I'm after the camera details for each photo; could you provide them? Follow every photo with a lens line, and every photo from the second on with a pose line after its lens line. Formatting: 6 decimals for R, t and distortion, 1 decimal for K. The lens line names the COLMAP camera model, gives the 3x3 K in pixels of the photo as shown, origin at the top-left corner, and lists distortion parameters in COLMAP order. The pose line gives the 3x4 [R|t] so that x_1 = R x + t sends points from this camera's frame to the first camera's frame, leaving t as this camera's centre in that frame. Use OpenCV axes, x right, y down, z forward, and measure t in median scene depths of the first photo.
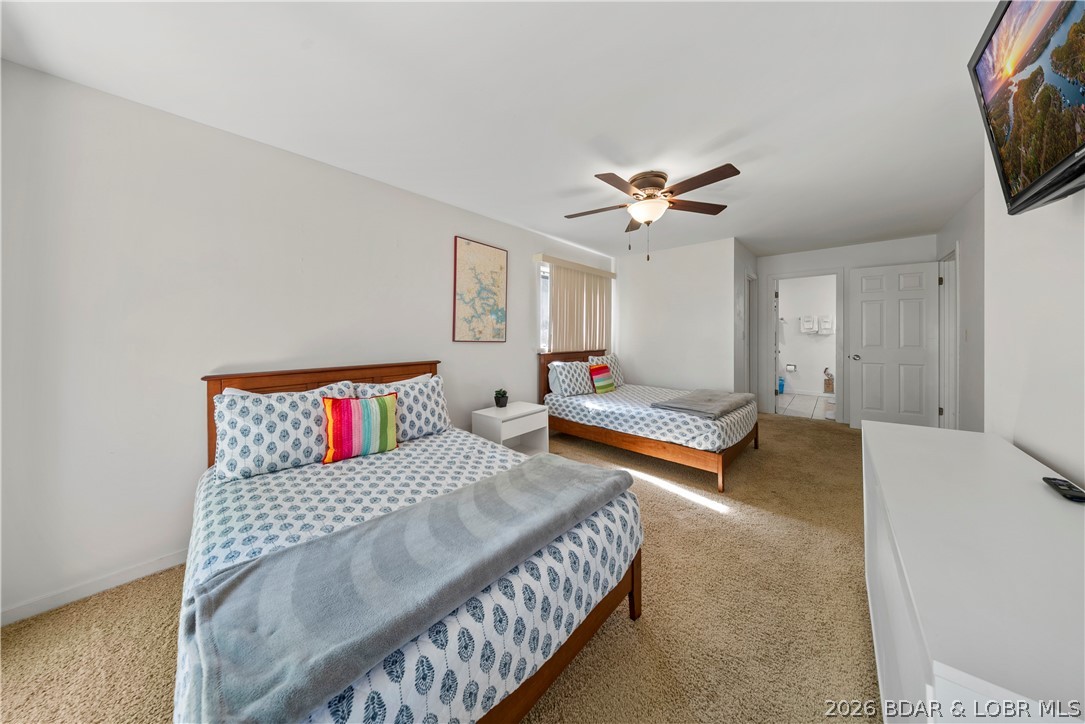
lens RADIAL K [[333.8, 0, 532.7], [0, 333.8, 334.1], [0, 0, 1]] dist [-0.000435, -0.001291]
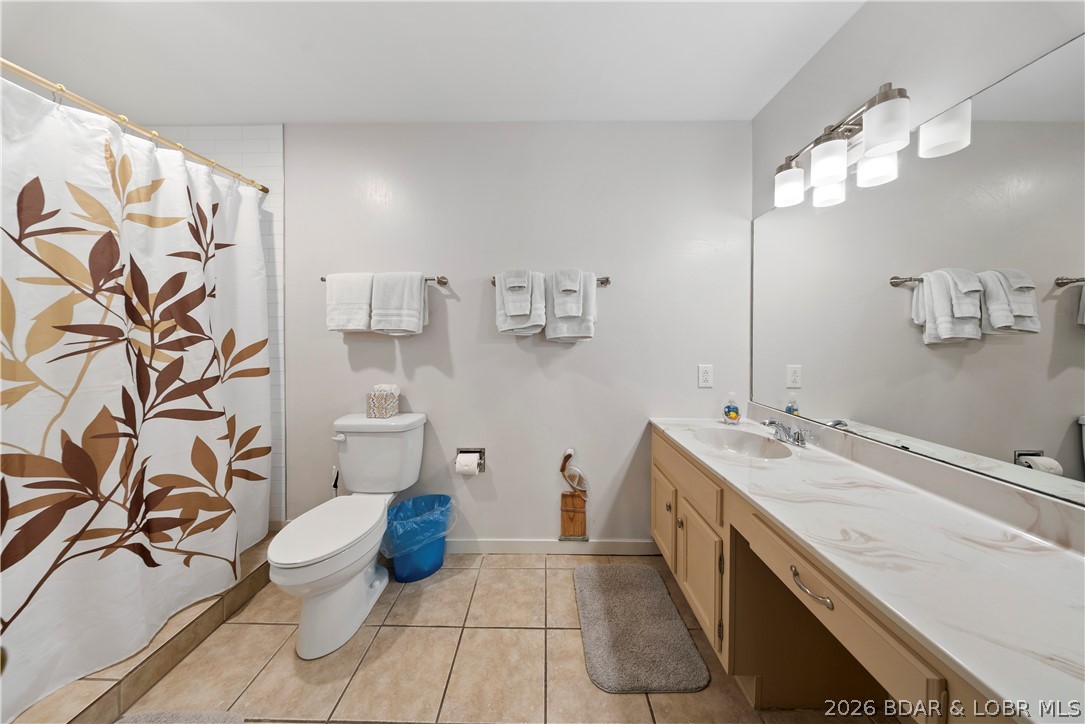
lens RADIAL K [[333.8, 0, 538.1], [0, 333.8, 341.2], [0, 0, 1]] dist [-0.000435, -0.001291]
pose [[0.755357, -0.007293, 0.655273, 0.313335], [-0.000313, 0.999934, 0.011489, -0.000001], [-0.655314, -0.008883, 0.755304, 0.371767]]
